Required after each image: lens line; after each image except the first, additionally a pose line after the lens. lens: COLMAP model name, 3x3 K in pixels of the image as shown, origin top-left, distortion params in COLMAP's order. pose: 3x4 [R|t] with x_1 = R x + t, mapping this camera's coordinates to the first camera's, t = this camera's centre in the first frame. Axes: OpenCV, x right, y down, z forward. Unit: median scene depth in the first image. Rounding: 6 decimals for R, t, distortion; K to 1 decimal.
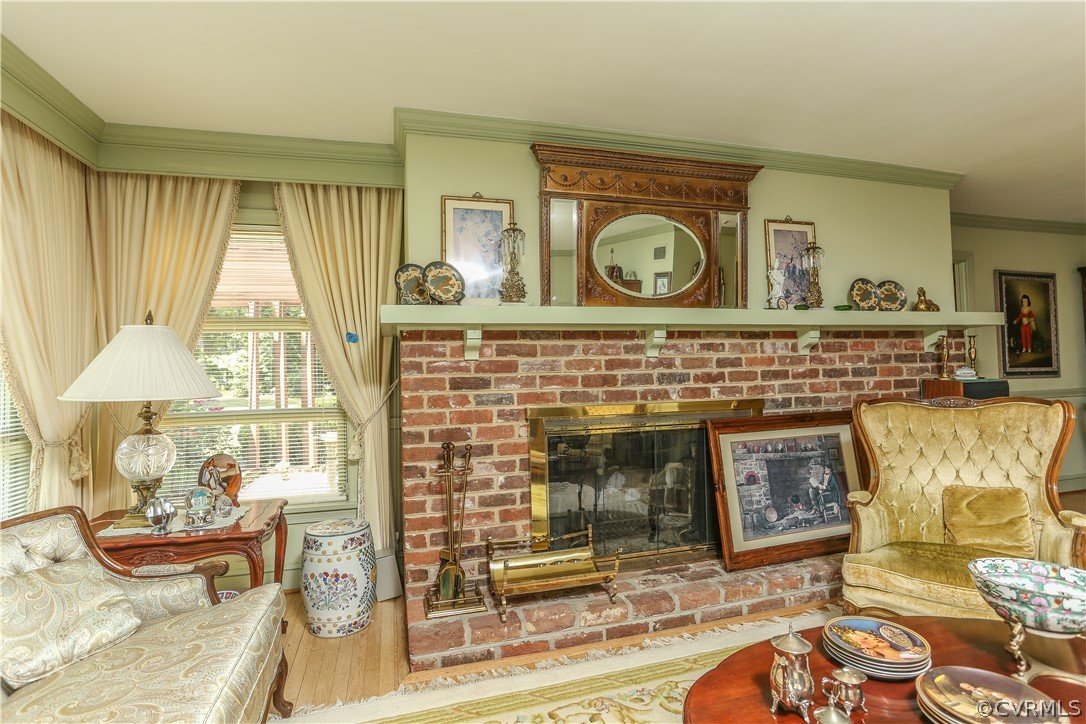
lens RADIAL K [[533.9, 0, 546.9], [0, 533.9, 353.5], [0, 0, 1]] dist [-0.053412, 0.021835]
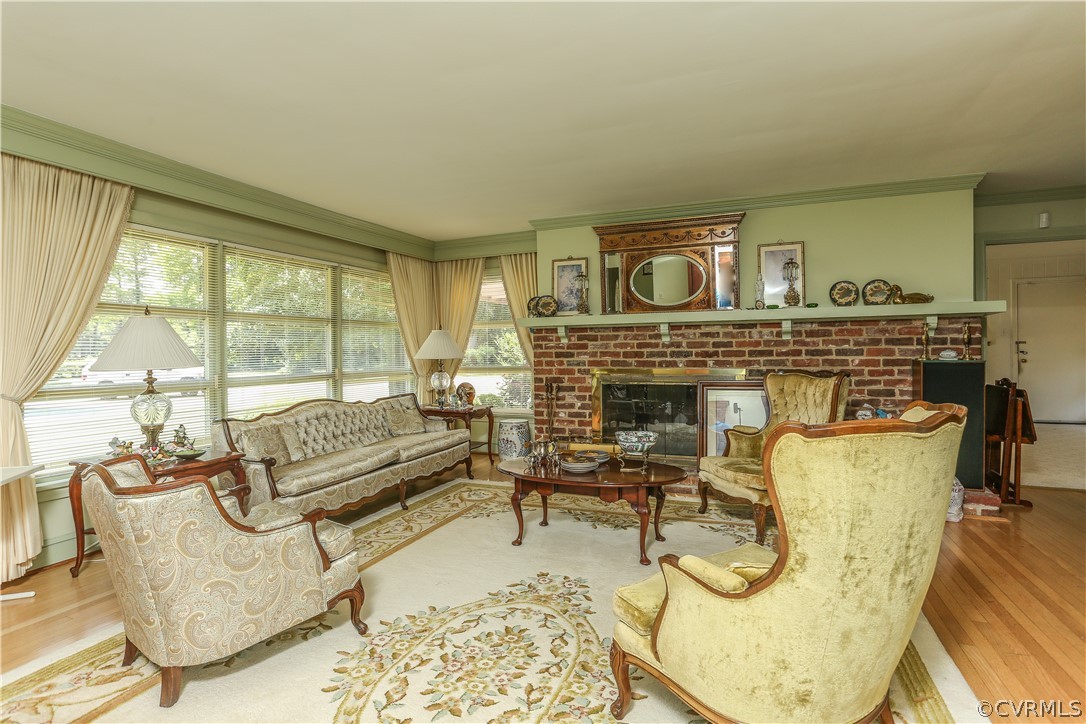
lens RADIAL K [[533.9, 0, 537.3], [0, 533.9, 358.4], [0, 0, 1]] dist [-0.053412, 0.021835]
pose [[0.777579, 0.022021, -0.628400, 0.936566], [0.015511, 0.998411, 0.054180, -0.036285], [0.628594, -0.051876, 0.776001, -0.553466]]
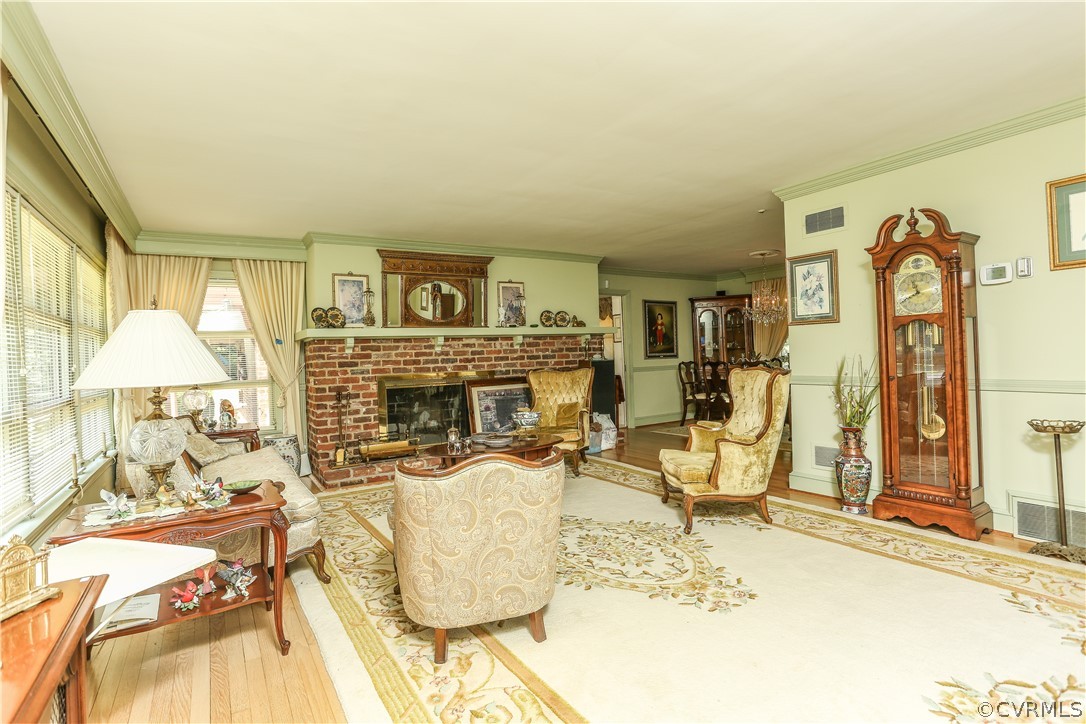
lens RADIAL K [[533.9, 0, 532.3], [0, 533.9, 352.9], [0, 0, 1]] dist [-0.053412, 0.021835]
pose [[0.965679, -0.010076, 0.259542, 0.012817], [0.003974, 0.999703, 0.024027, -0.033148], [-0.259707, -0.022171, 0.965433, -1.097332]]
